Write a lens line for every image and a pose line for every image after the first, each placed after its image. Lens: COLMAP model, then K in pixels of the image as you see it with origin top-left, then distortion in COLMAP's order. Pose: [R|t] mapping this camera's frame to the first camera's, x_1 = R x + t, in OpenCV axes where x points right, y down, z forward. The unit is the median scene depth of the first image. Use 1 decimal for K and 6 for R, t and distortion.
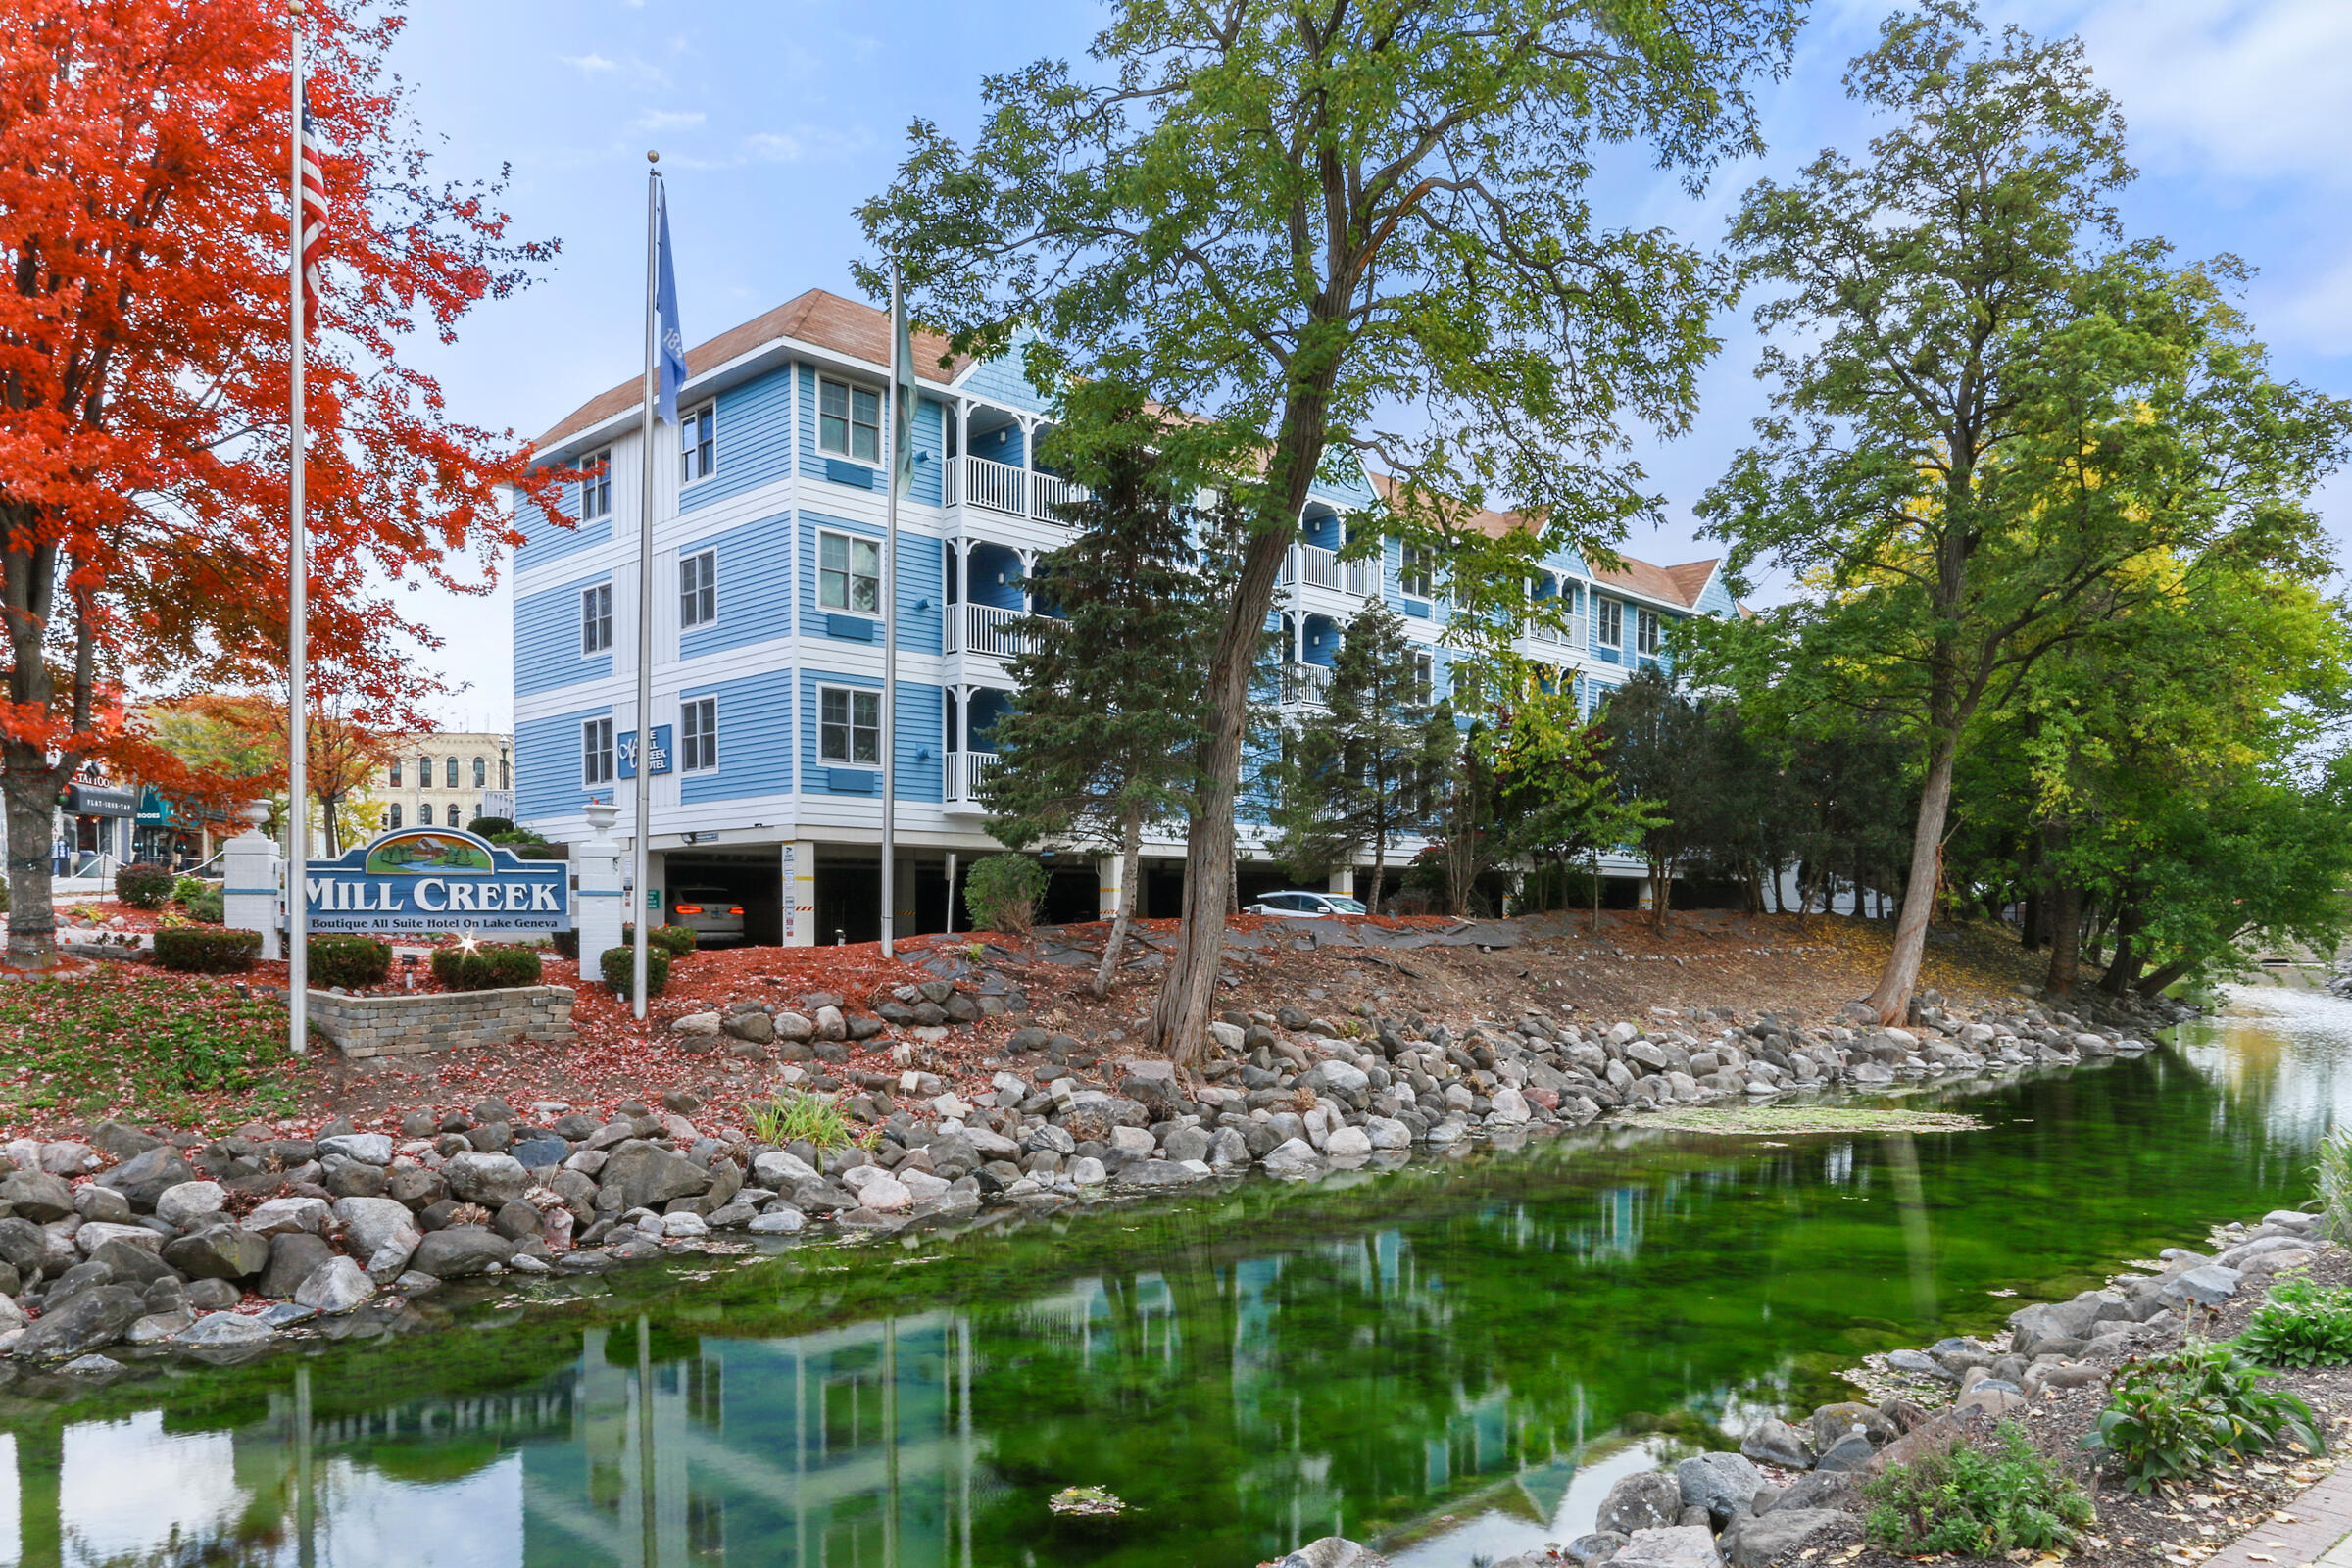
lens RADIAL K [[1601.4, 0, 1119.2], [0, 1601.4, 847.6], [0, 0, 1]] dist [-0.005702, 0.008204]
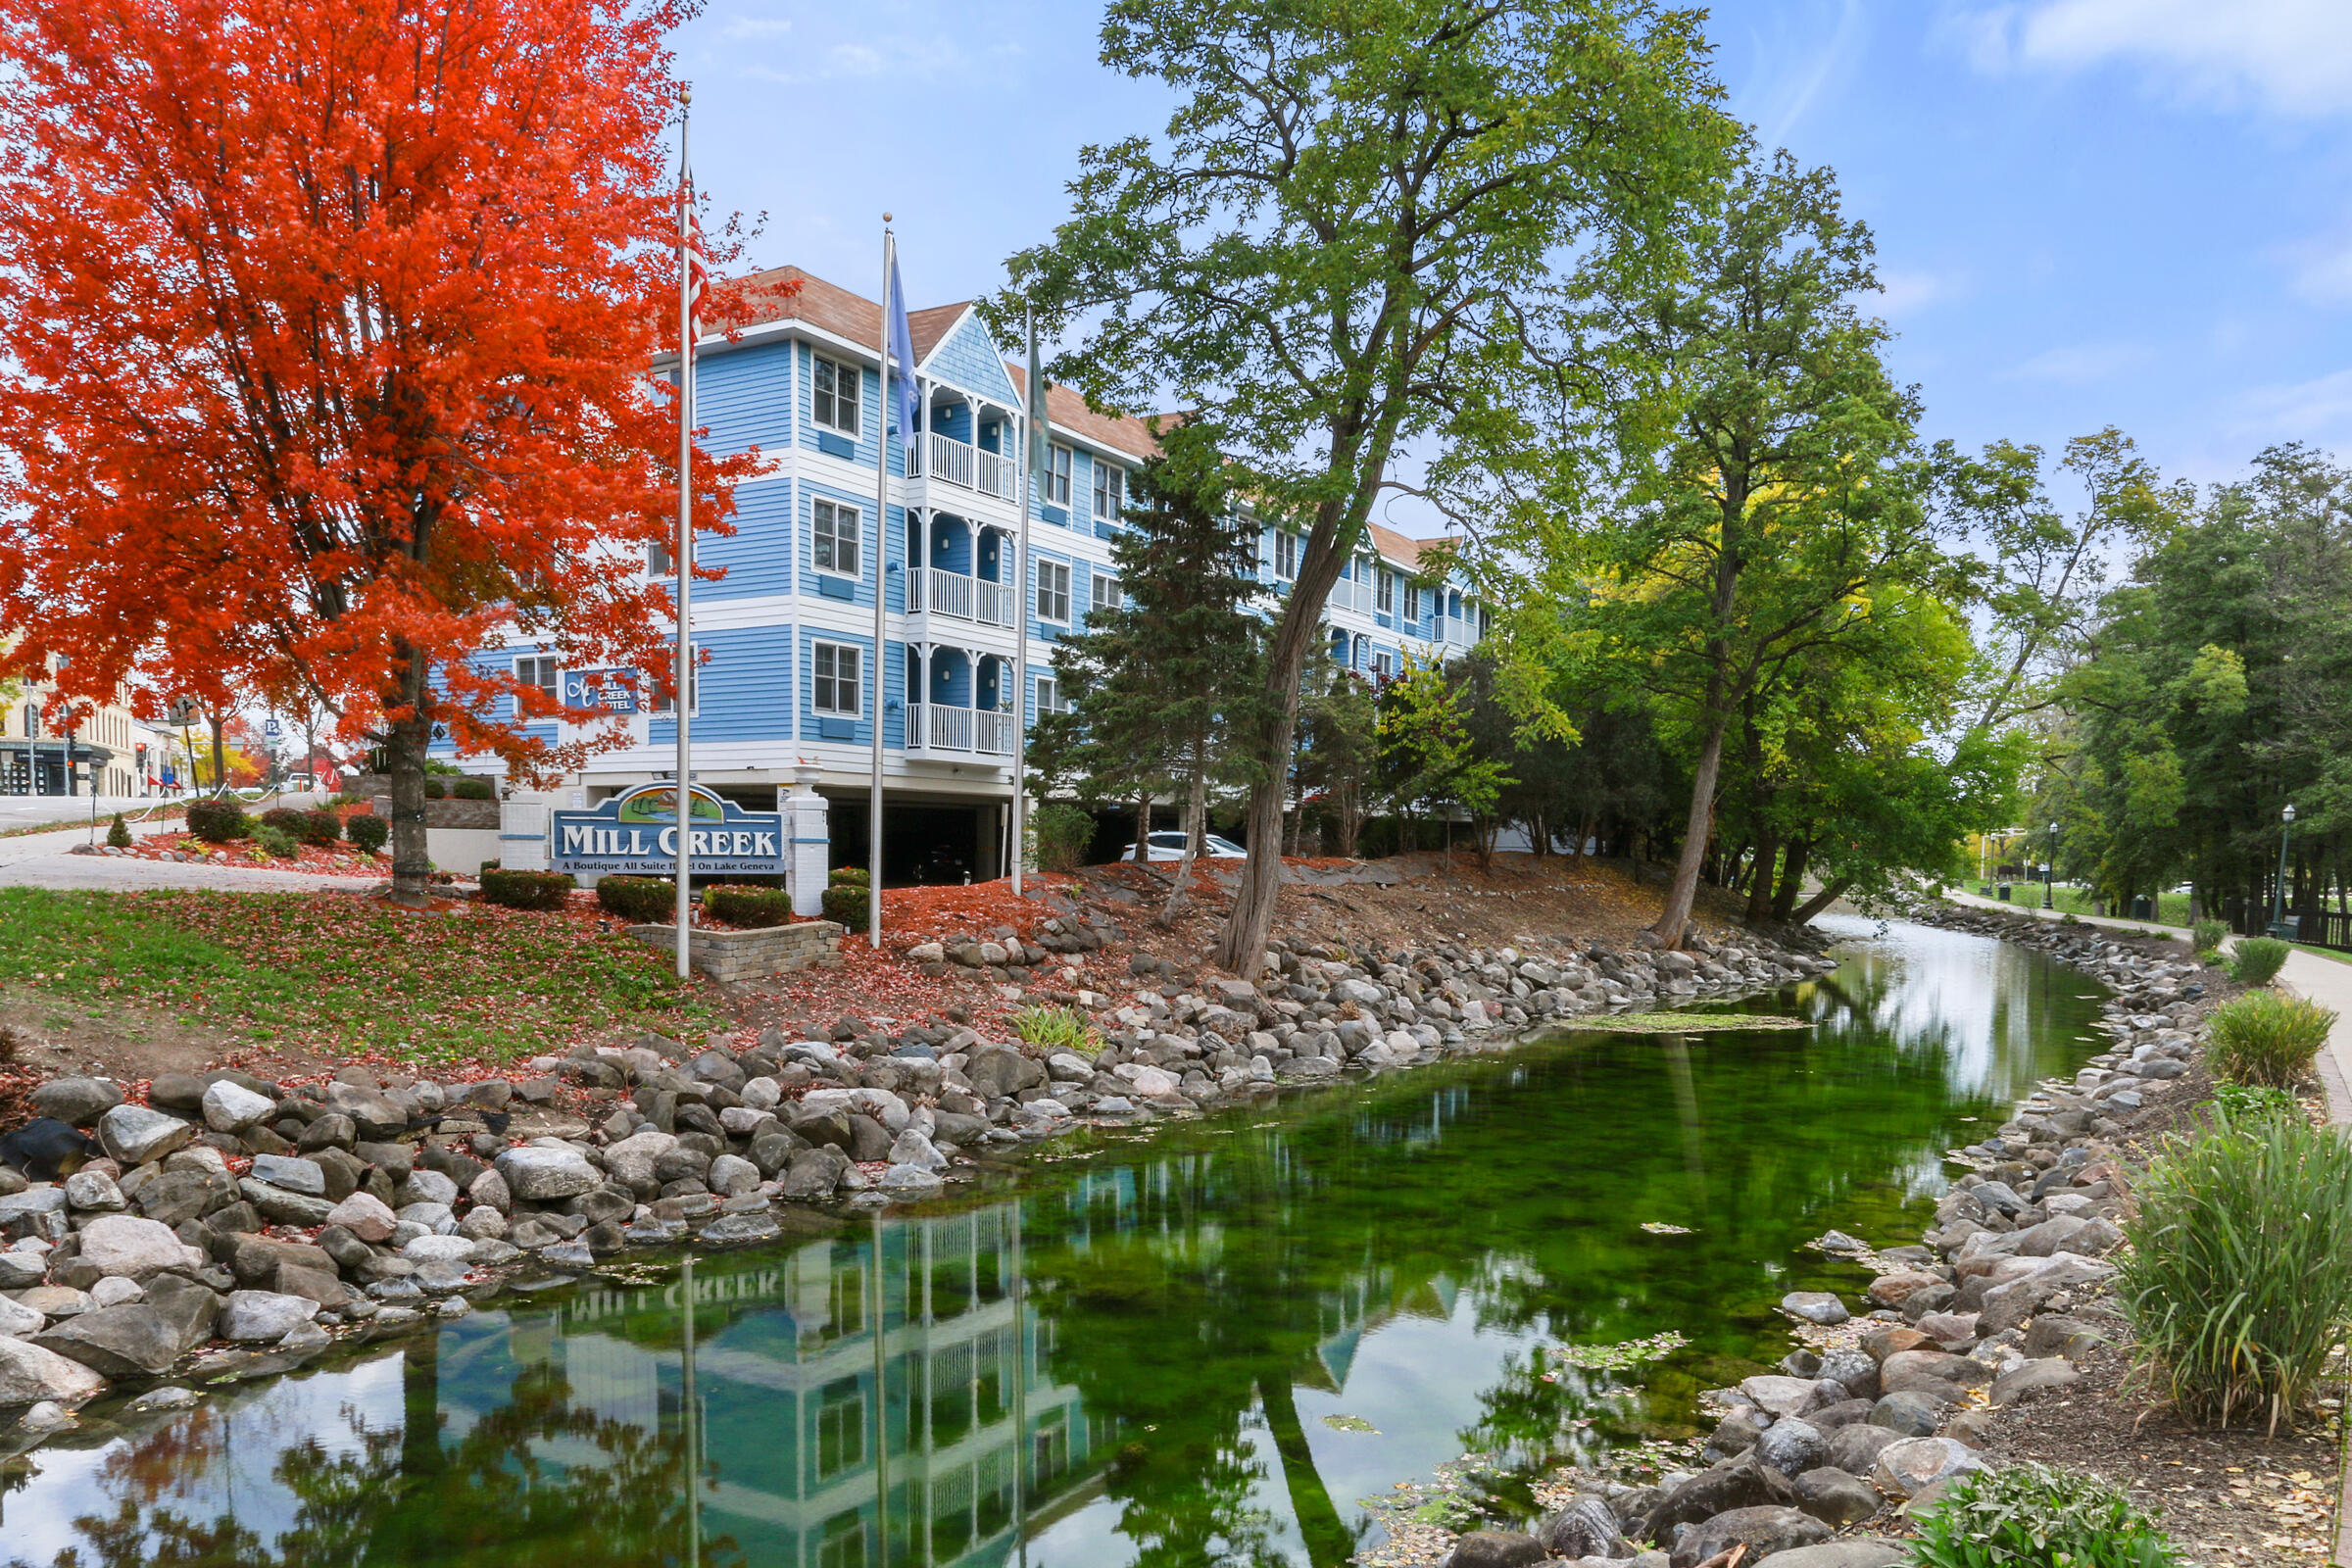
lens RADIAL K [[1601.4, 0, 1180.4], [0, 1601.4, 793.0], [0, 0, 1]] dist [-0.005702, 0.008204]
pose [[0.970484, 0.019496, 0.240375, -0.206779], [-0.022398, 0.999705, 0.009344, -0.013859], [-0.240122, -0.014452, 0.970635, -0.116909]]
